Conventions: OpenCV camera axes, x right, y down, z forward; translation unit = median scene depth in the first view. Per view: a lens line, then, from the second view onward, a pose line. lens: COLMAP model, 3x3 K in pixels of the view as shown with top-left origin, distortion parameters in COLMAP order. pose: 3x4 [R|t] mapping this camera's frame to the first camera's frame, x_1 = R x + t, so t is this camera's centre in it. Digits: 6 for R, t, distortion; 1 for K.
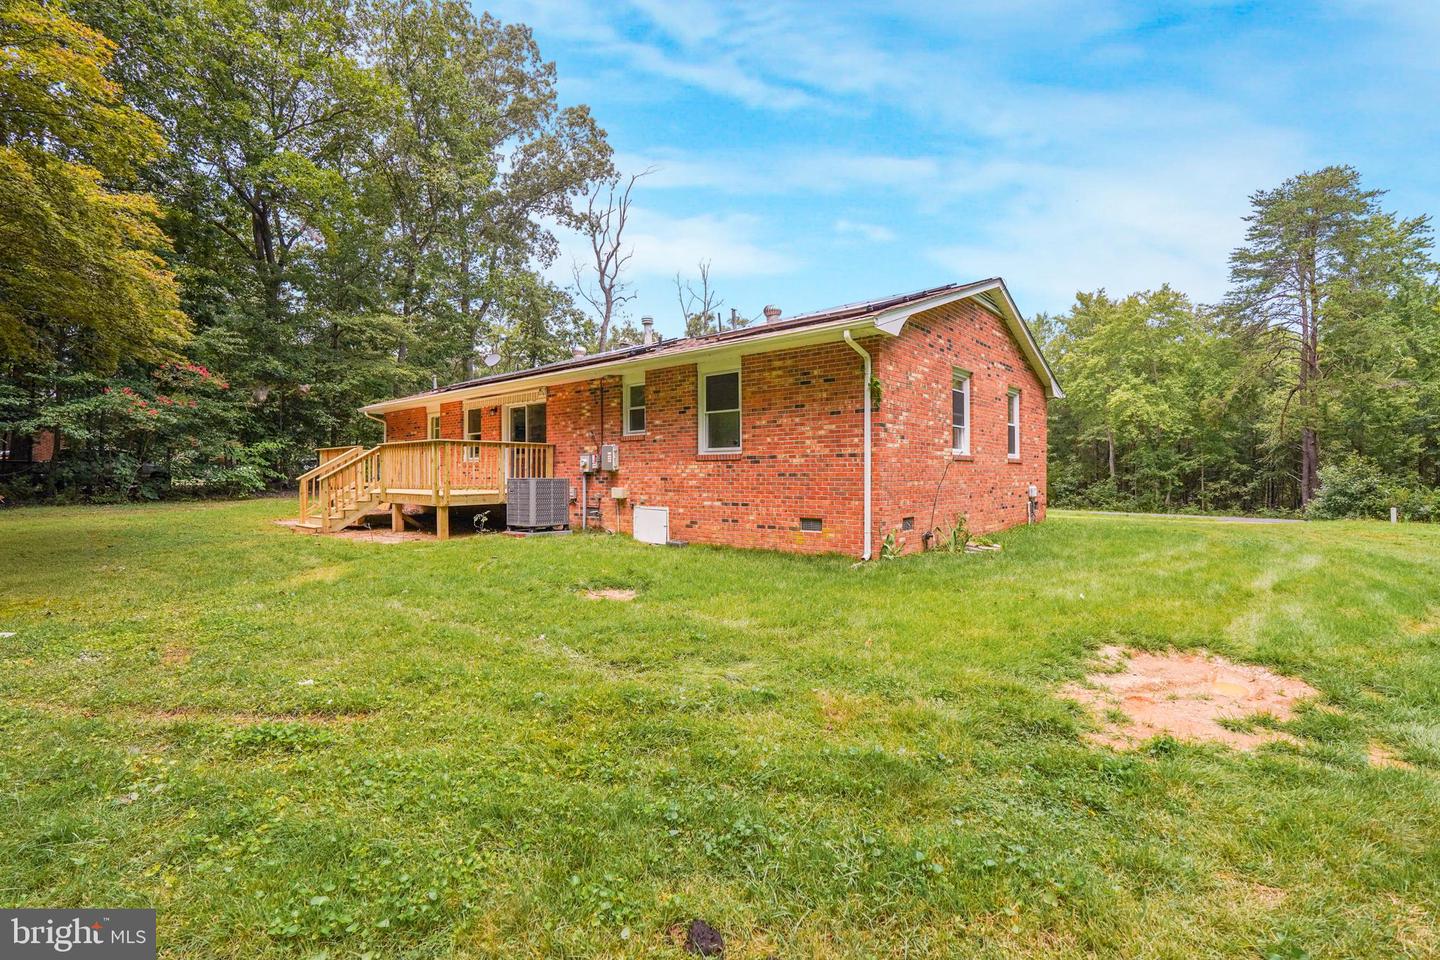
lens RADIAL K [[634.7, 0, 720.0], [0, 634.7, 480.0], [0, 0, 1]] dist [-0.034855, 0.000724]
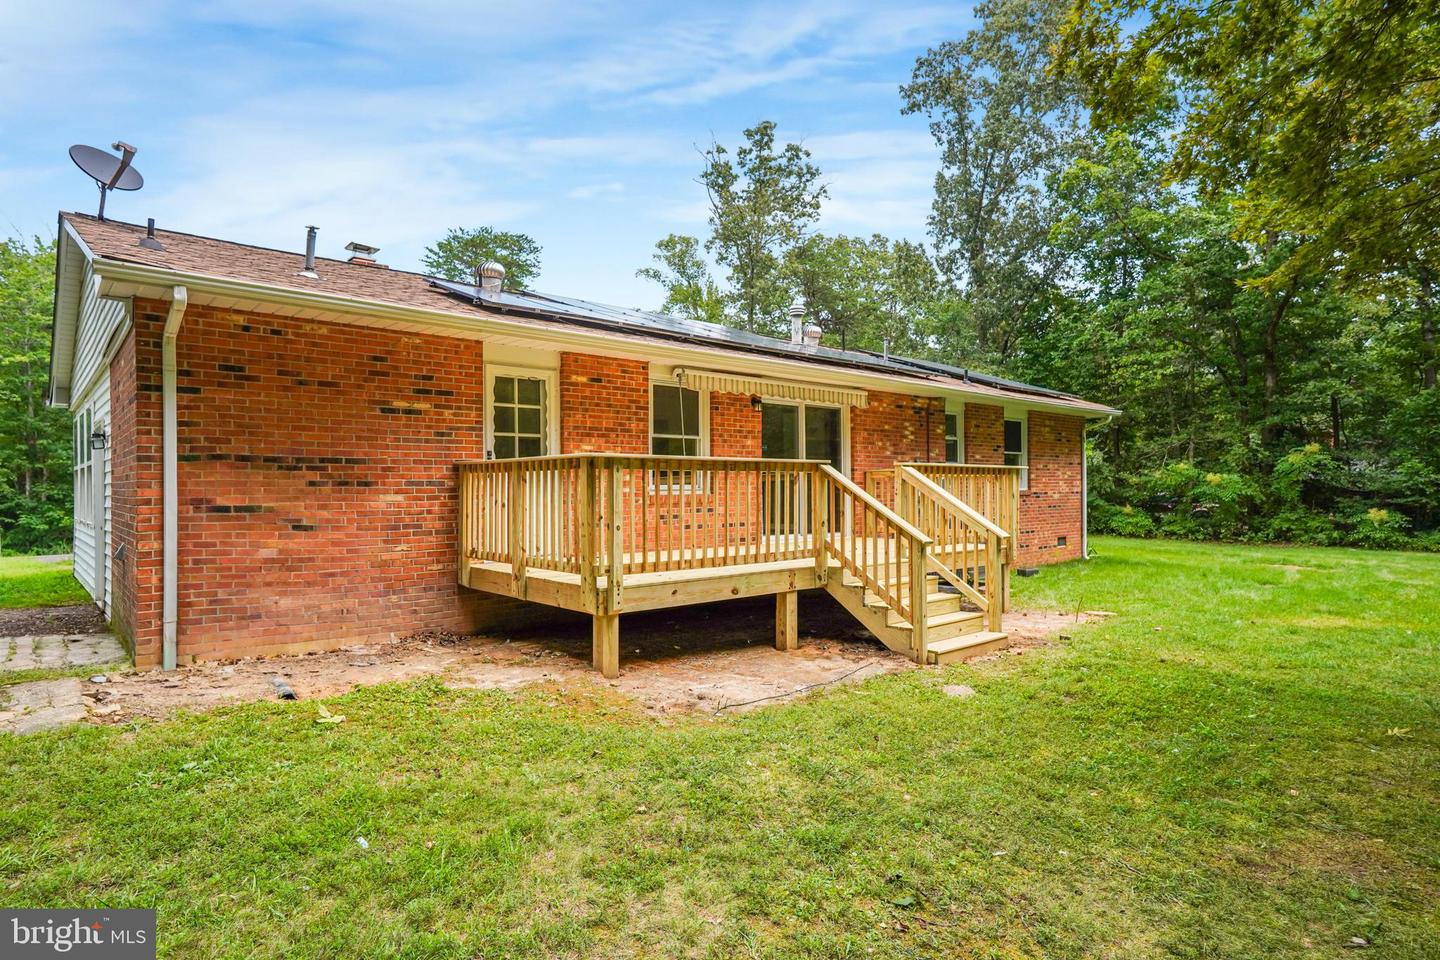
lens RADIAL K [[785.3, 0, 720.0], [0, 785.3, 480.0], [0, 0, 1]] dist [-0.000082, -0.000072]
pose [[0.144386, 0.012896, 0.989437, -1.166459], [0.011823, 0.999821, -0.014757, -0.034402], [-0.989451, 0.013829, 0.144207, 1.031155]]
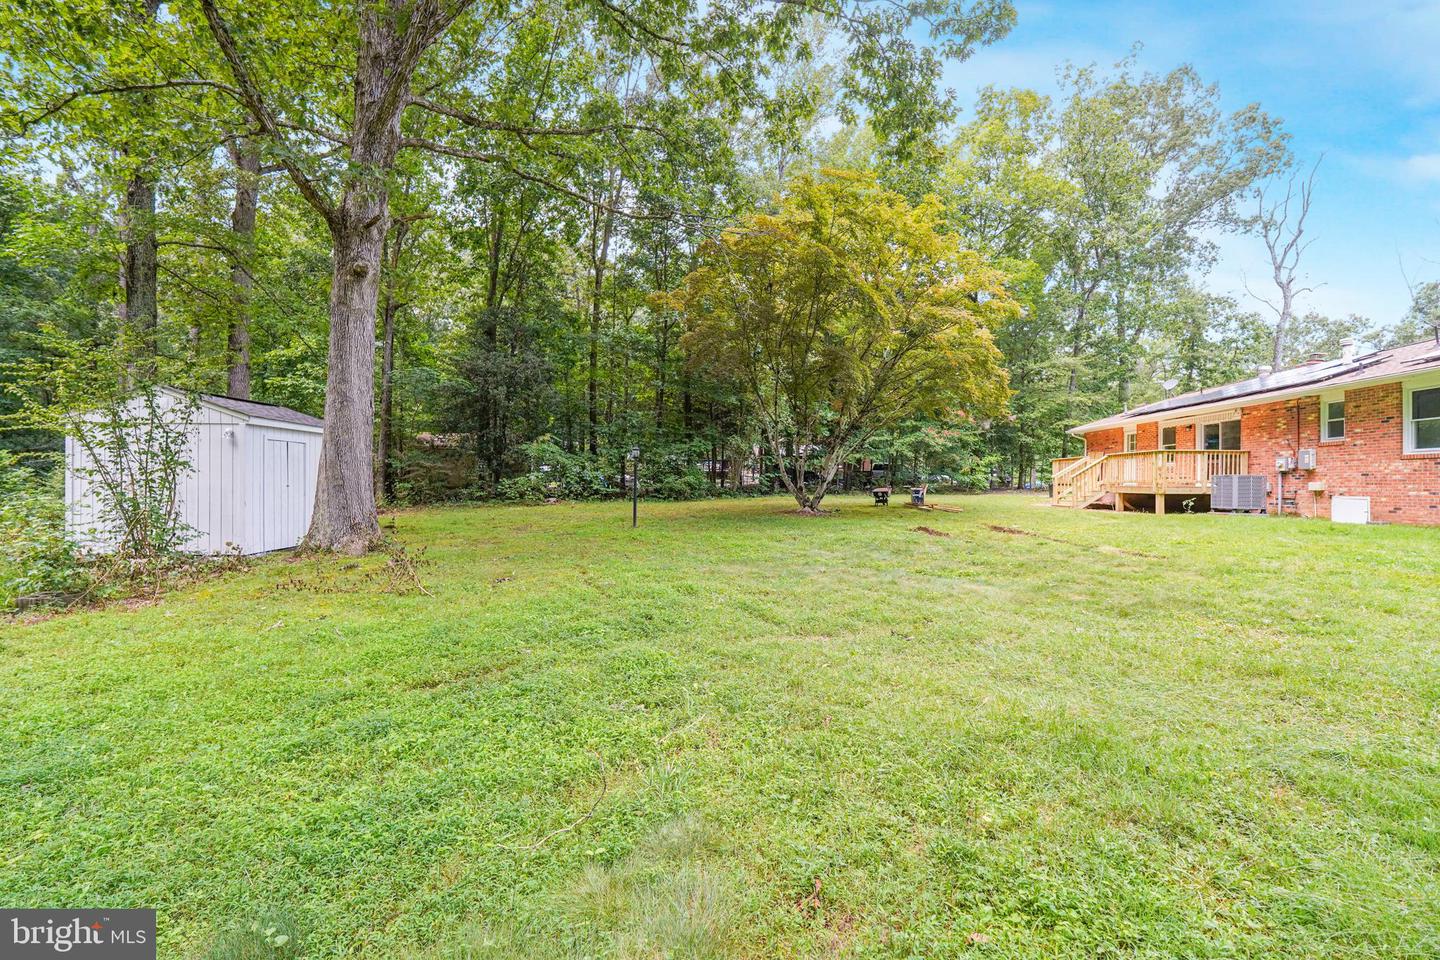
lens RADIAL K [[643.4, 0, 720.0], [0, 643.4, 480.0], [0, 0, 1]] dist [-0.002139, -0.000573]
pose [[0.633806, -0.001380, -0.773491, 0.074154], [-0.016104, 0.999758, -0.014979, 0.041901], [0.773324, 0.021950, 0.633630, -0.692491]]
